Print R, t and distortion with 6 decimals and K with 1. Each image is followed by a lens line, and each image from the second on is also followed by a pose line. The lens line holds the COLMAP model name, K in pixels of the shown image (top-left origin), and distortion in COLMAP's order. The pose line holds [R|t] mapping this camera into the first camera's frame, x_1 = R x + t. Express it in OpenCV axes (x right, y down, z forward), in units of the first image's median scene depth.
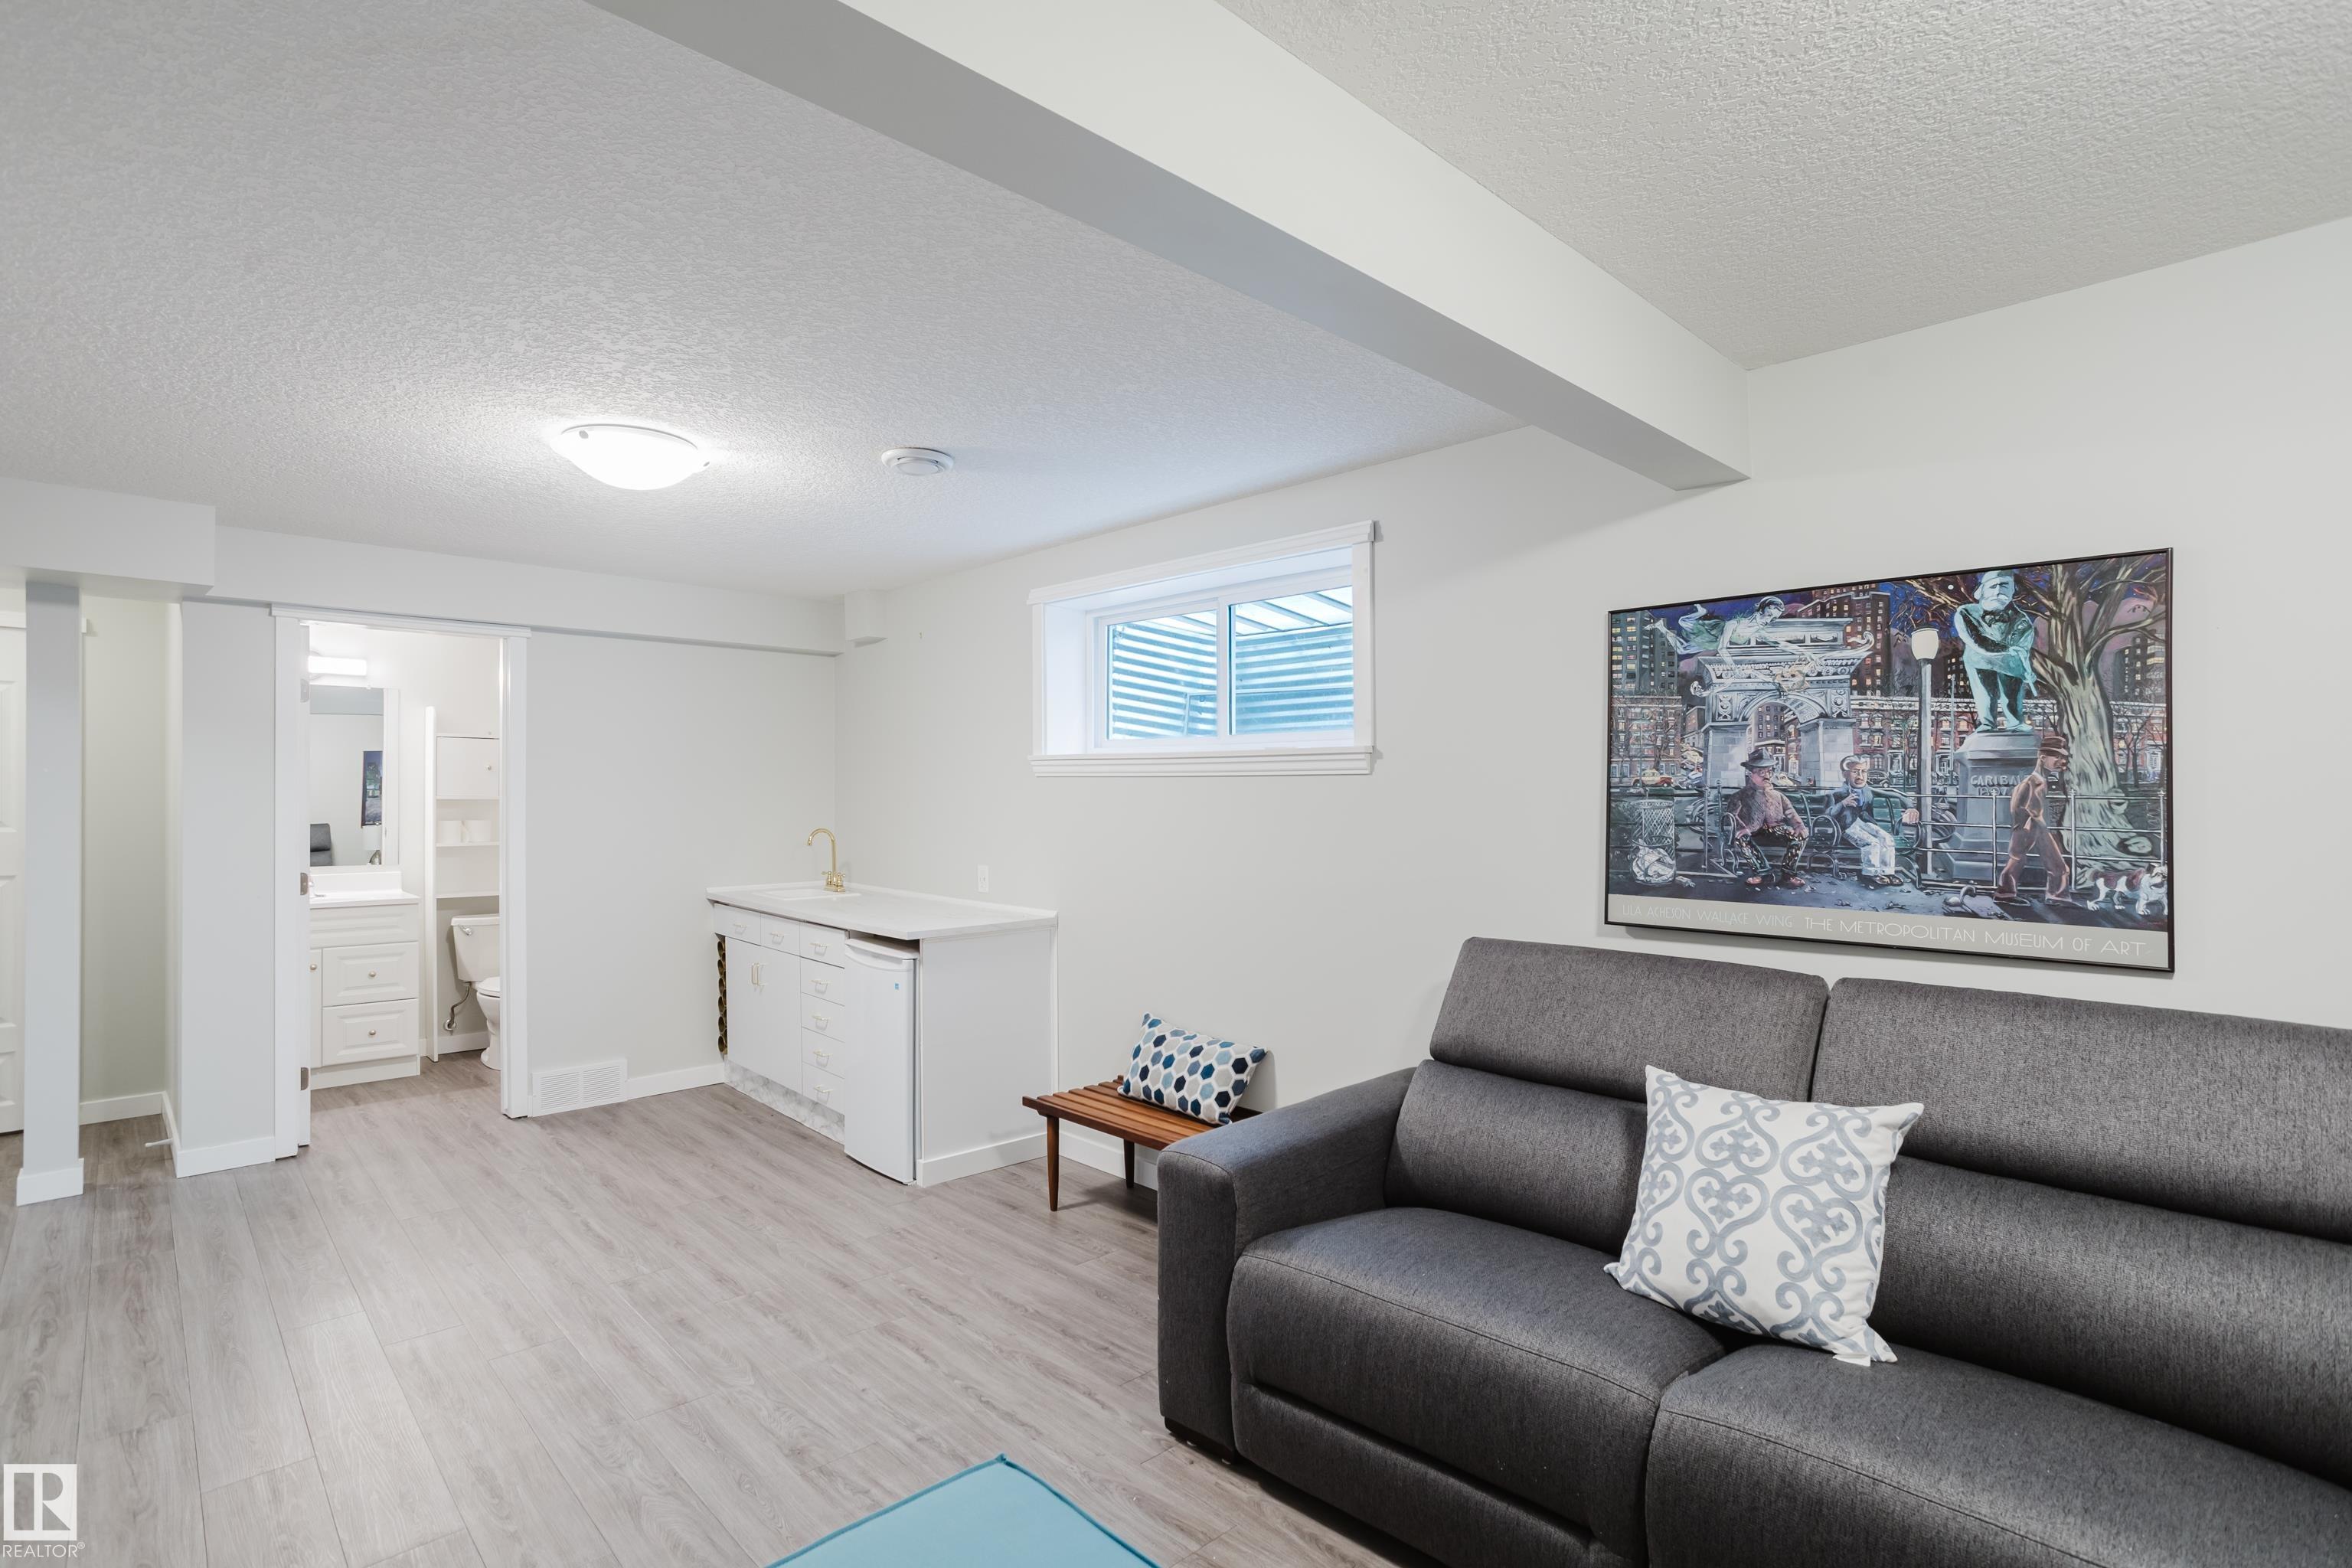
lens RADIAL K [[1155.9, 0, 1116.9], [0, 1155.9, 752.7], [0, 0, 1]] dist [-0.062327, 0.041820]
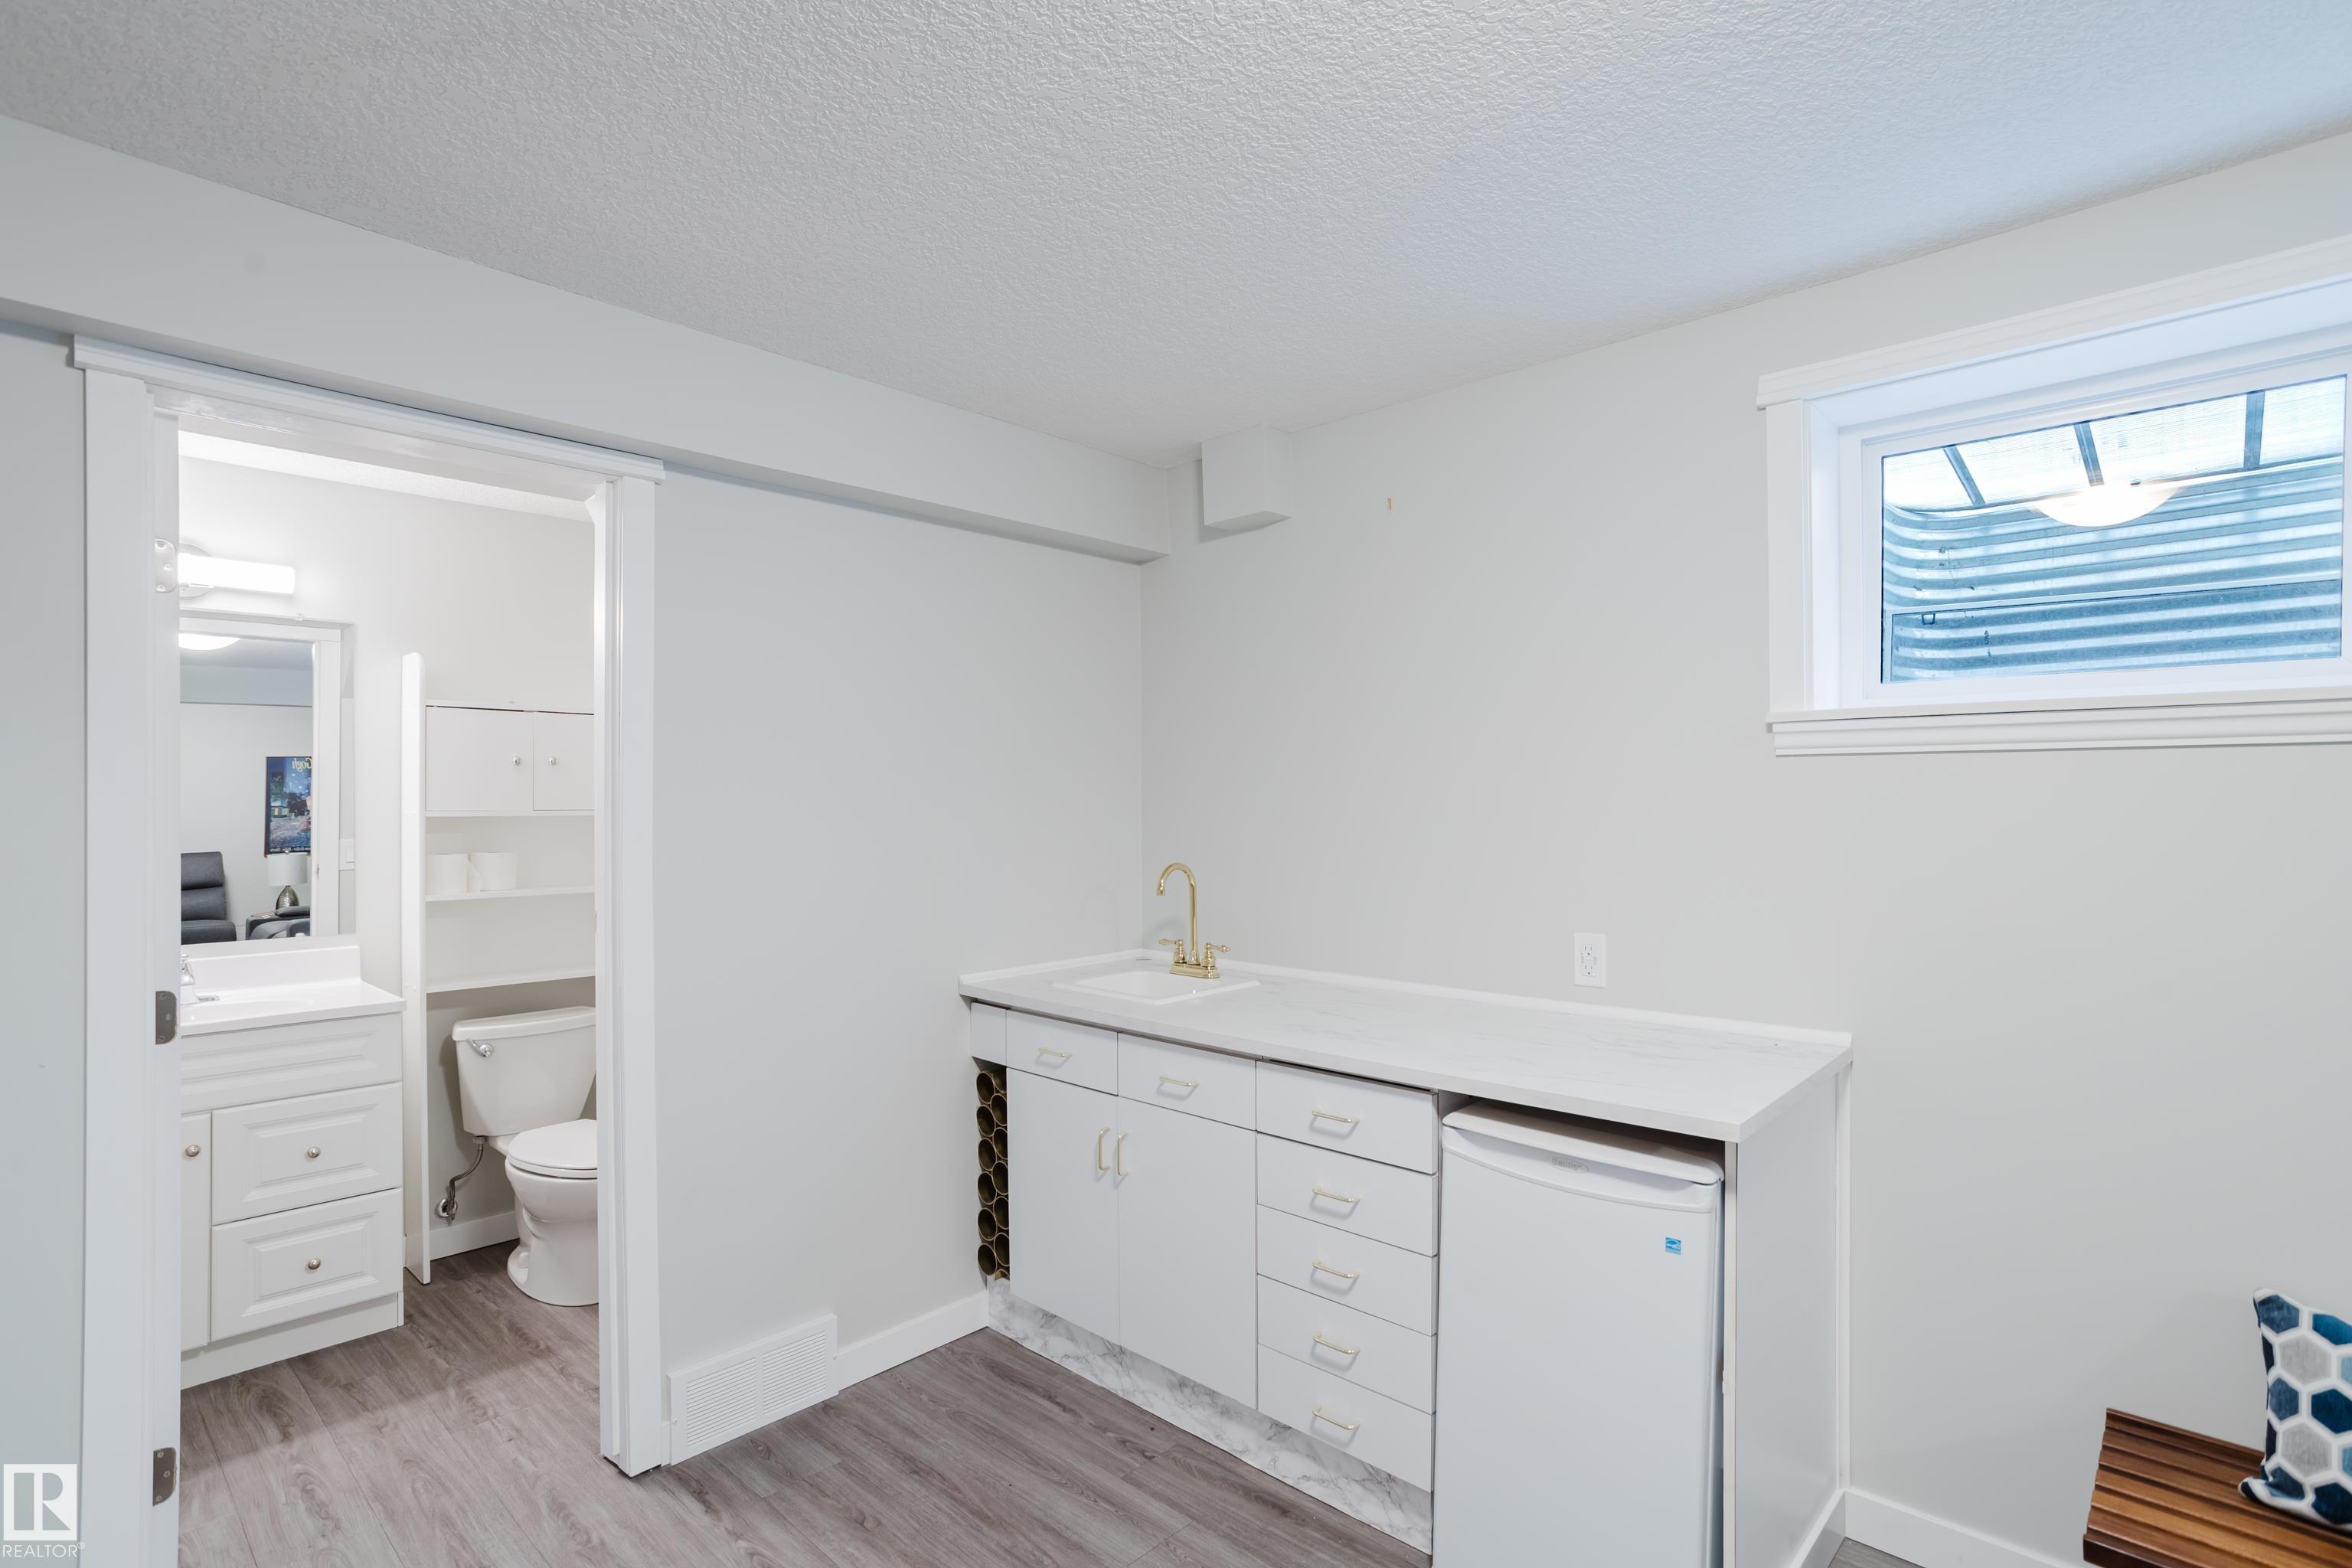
lens RADIAL K [[1155.9, 0, 1116.9], [0, 1155.9, 752.7], [0, 0, 1]] dist [-0.062327, 0.041820]
pose [[0.997833, -0.007944, 0.065320, -0.321824], [0.008439, 0.999938, -0.007306, 0.017642], [-0.065258, 0.007842, 0.997838, 0.456415]]
